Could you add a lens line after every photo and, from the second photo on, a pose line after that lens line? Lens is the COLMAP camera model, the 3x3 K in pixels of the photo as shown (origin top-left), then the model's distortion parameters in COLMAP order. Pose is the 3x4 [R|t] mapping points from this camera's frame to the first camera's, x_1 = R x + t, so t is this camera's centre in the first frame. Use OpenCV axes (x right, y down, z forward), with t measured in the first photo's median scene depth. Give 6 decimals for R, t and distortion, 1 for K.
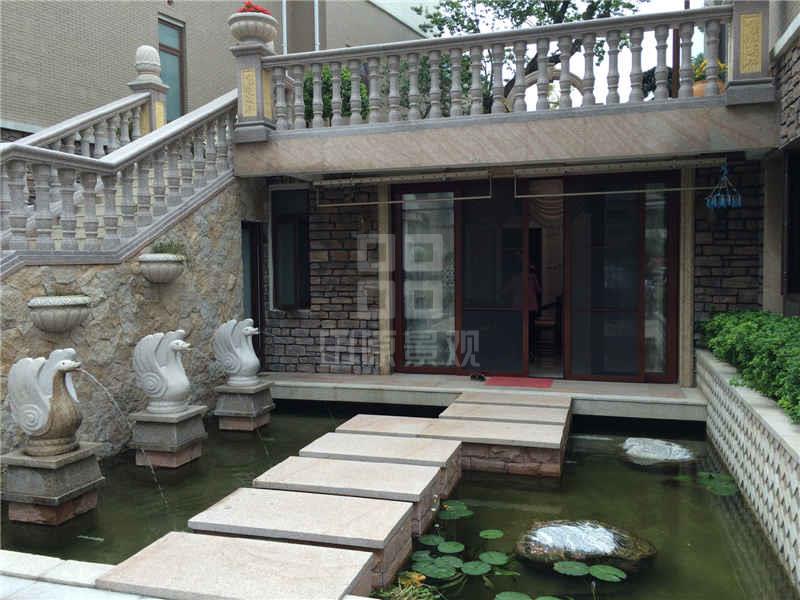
lens RADIAL K [[683.7, 0, 403.5], [0, 683.7, 302.1], [0, 0, 1]] dist [0.066680, -0.077058]
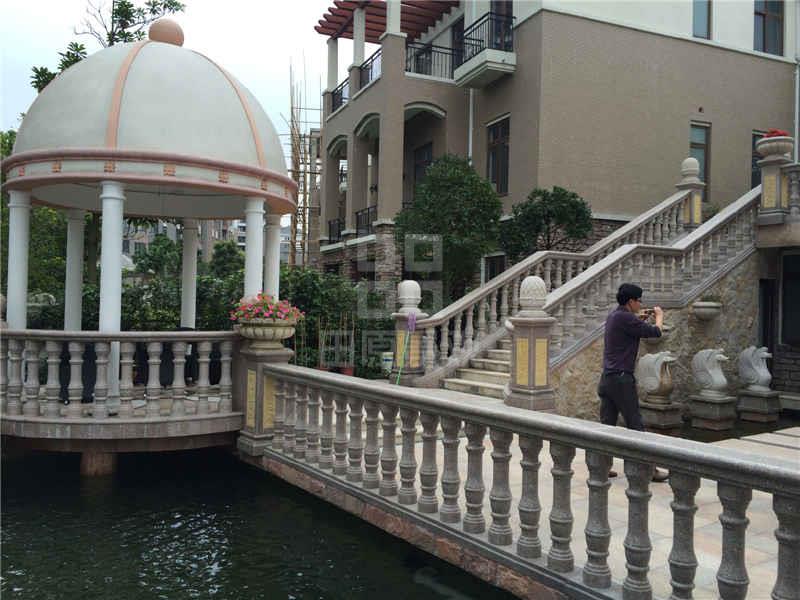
lens RADIAL K [[683.7, 0, 403.5], [0, 683.7, 302.1], [0, 0, 1]] dist [0.066680, -0.077058]
pose [[0.782491, 0.022040, -0.622271, 0.098563], [-0.058621, 0.997542, -0.038383, 0.033720], [0.619896, 0.066513, 0.781860, -0.708884]]
